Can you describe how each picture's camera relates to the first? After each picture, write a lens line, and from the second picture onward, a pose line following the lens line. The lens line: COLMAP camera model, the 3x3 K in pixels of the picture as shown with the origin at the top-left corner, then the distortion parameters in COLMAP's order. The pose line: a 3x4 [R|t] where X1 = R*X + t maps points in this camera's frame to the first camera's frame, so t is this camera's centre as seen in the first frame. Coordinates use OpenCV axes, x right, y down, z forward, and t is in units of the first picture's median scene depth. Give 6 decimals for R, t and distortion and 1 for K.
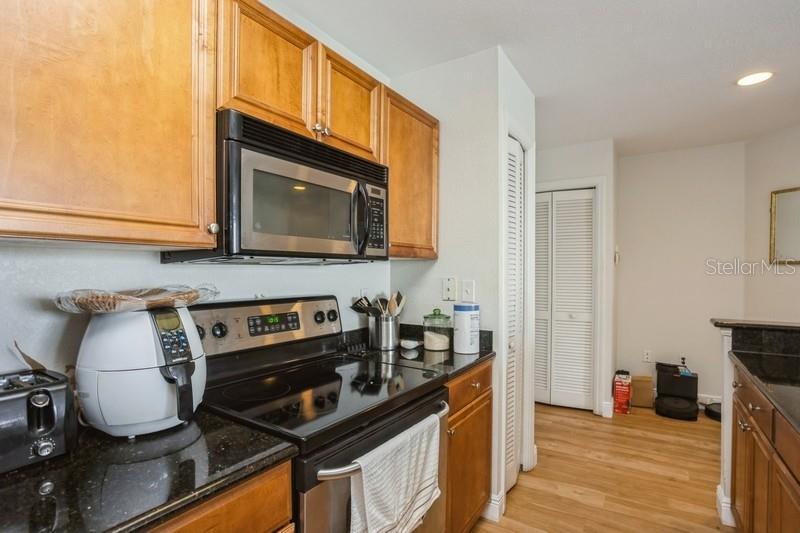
lens RADIAL K [[400.8, 0, 402.3], [0, 400.8, 282.7], [0, 0, 1]] dist [-0.064568, 0.036477]
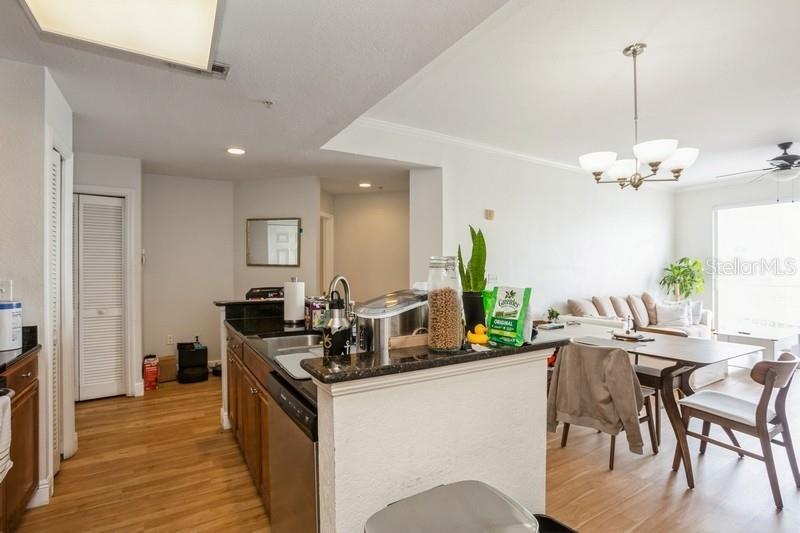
lens RADIAL K [[391.3, 0, 394.8], [0, 391.3, 268.5], [0, 0, 1]] dist [-0.057328, 0.027802]
pose [[0.449137, 0.004438, 0.893452, -0.181487], [0.026215, 0.999492, -0.018143, 0.006362], [-0.893078, 0.031570, 0.448793, -0.234357]]
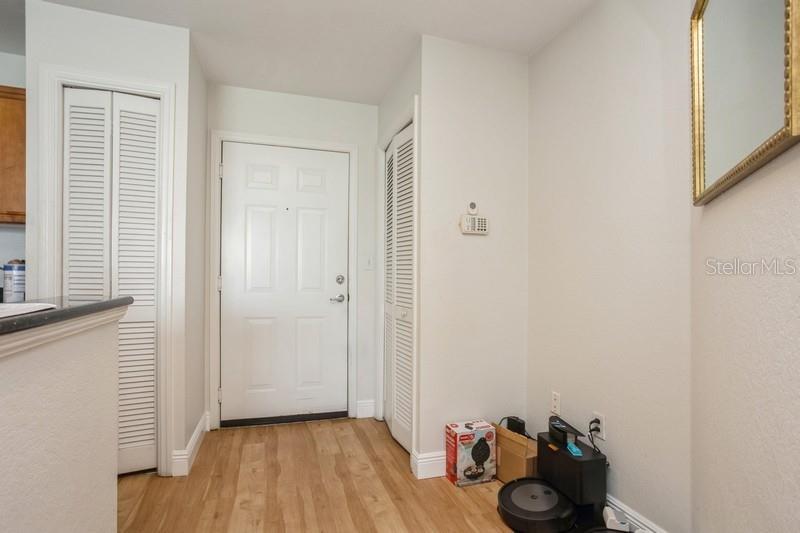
lens RADIAL K [[410.5, 0, 396.4], [0, 410.5, 266.4], [0, 0, 1]] dist [-0.066164, 0.036565]
pose [[0.762367, 0.008260, -0.647092, 1.101056], [-0.028179, 0.999394, -0.020441, 0.026190], [0.646531, 0.033817, 0.762138, 0.574833]]
